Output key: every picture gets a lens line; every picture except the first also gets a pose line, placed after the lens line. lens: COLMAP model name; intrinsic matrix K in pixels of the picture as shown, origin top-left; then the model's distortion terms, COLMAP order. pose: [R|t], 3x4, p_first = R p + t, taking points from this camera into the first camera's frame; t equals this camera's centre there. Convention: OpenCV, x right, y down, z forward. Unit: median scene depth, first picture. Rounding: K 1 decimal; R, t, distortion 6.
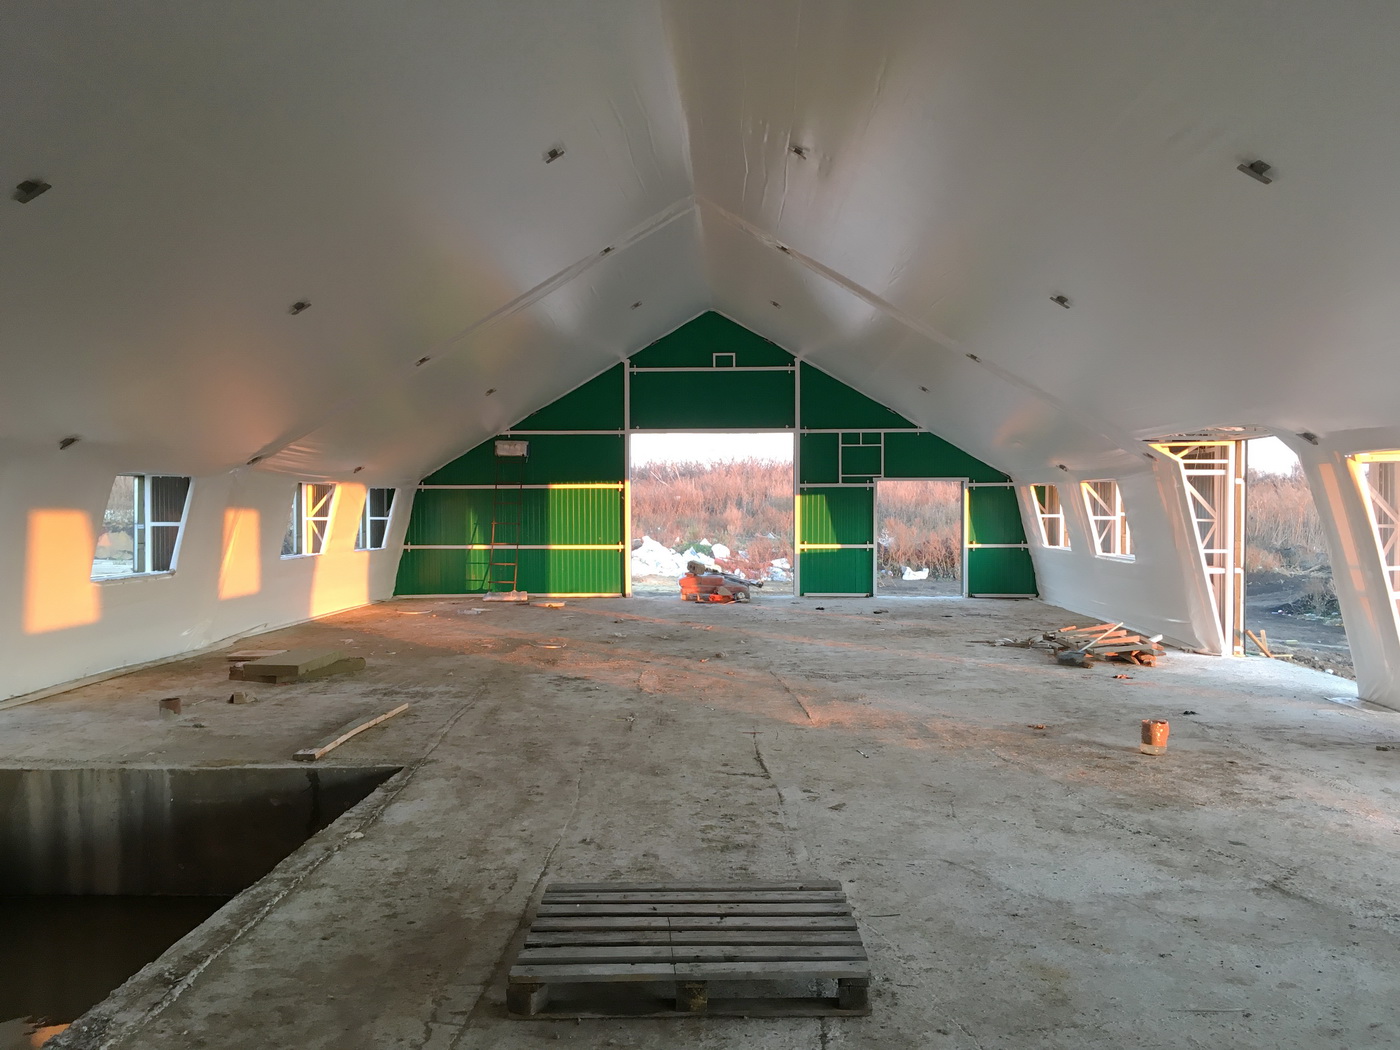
lens RADIAL K [[1315.7, 0, 753.4], [0, 1315.7, 529.1], [0, 0, 1]] dist [0.072109, -0.088043]
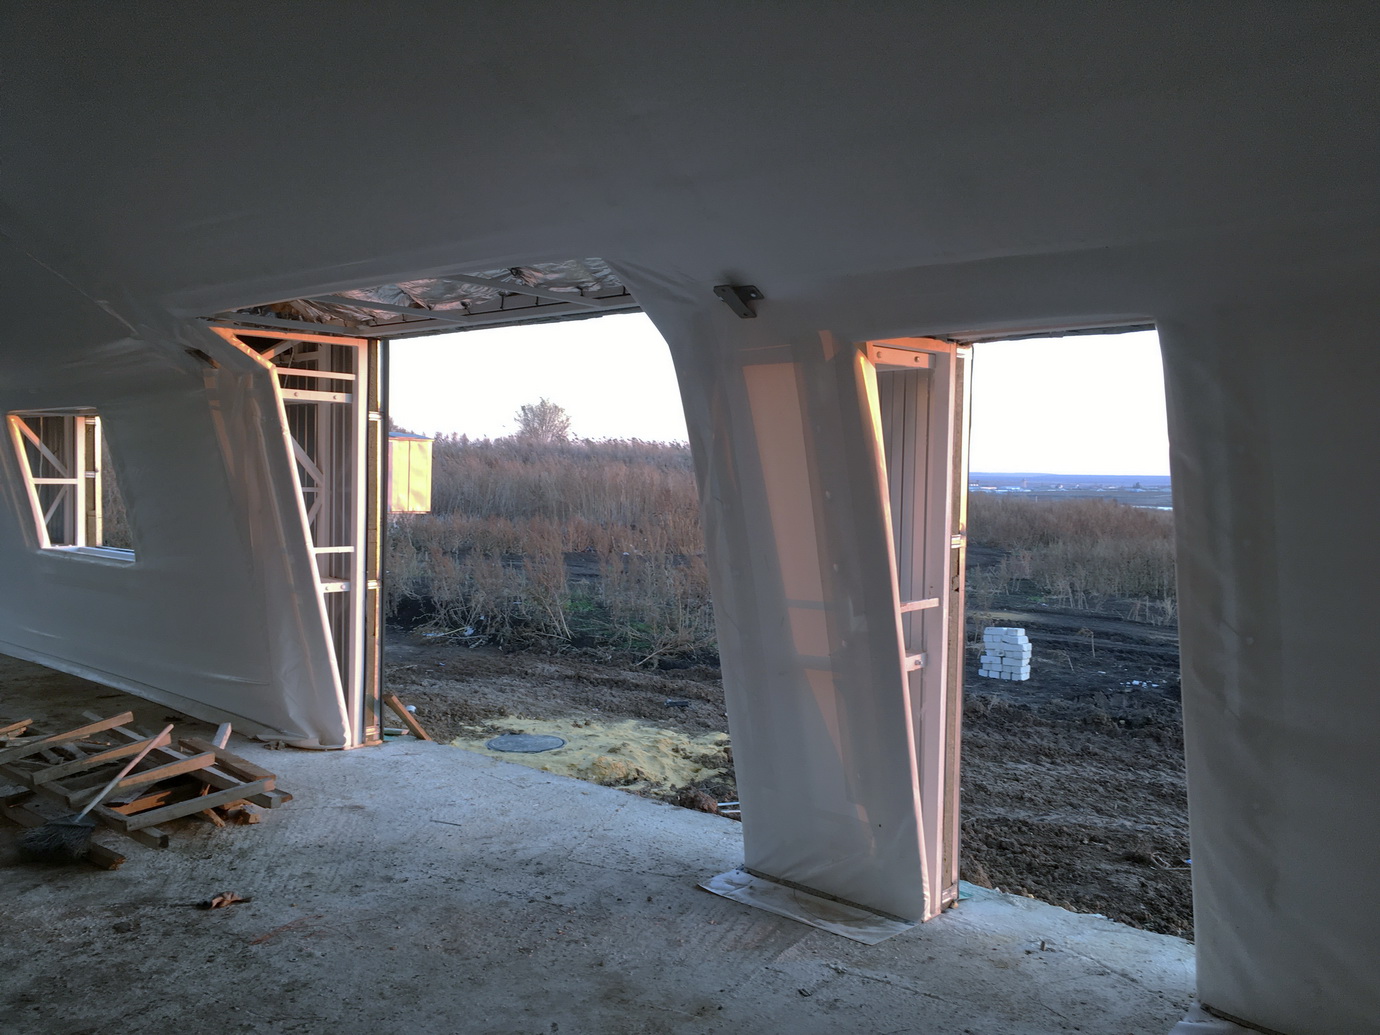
lens RADIAL K [[1296.9, 0, 742.6], [0, 1296.9, 521.6], [0, 0, 1]] dist [0.072109, -0.088043]
pose [[0.697430, -0.012757, 0.716539, 0.095003], [-0.004293, 0.999749, 0.021978, -0.006038], [-0.716640, -0.018404, 0.697200, 0.529519]]
